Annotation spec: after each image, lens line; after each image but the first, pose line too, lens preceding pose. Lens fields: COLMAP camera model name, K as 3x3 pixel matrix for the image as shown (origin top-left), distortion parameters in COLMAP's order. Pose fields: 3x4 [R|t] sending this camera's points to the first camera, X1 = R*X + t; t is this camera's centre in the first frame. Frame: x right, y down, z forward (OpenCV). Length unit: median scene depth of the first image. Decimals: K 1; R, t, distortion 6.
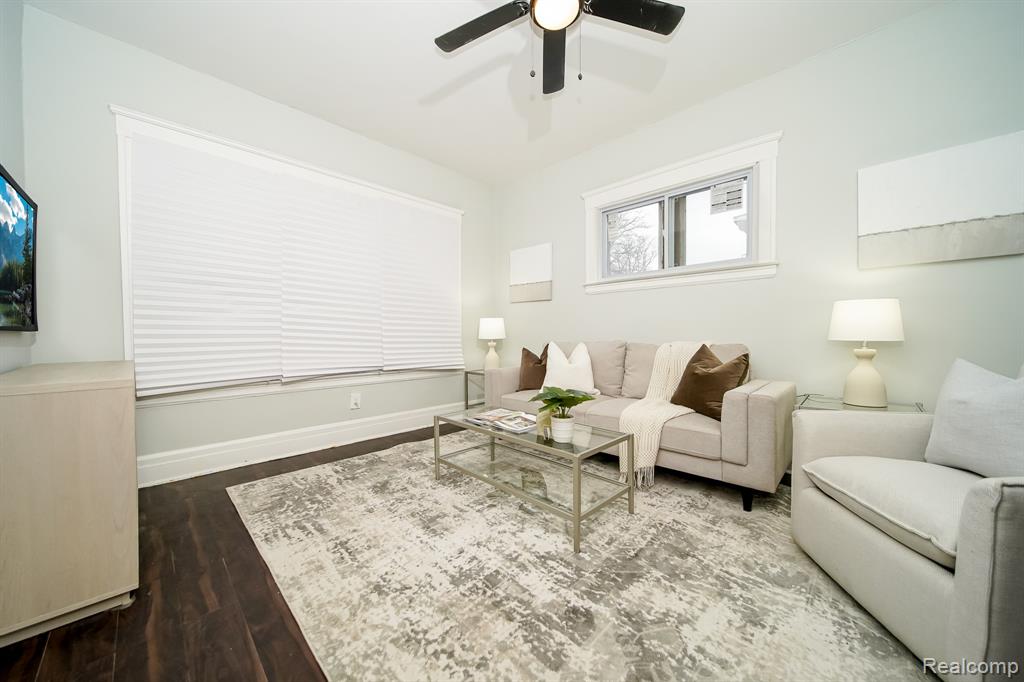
lens RADIAL K [[366.0, 0, 512.8], [0, 366.0, 339.8], [0, 0, 1]] dist [-0.000203, -0.001524]
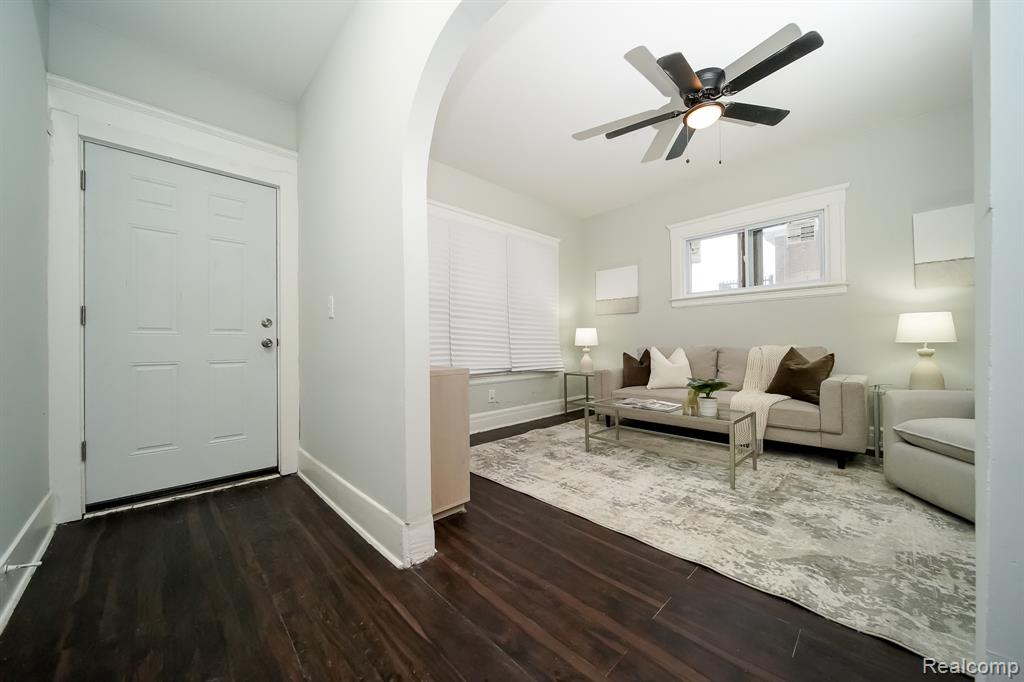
lens RADIAL K [[366.0, 0, 511.7], [0, 366.0, 339.5], [0, 0, 1]] dist [-0.000203, -0.001524]
pose [[0.999399, -0.008135, -0.033697, -0.495120], [0.007205, 0.999593, -0.027616, 0.015686], [0.033908, 0.027356, 0.999050, -0.380303]]
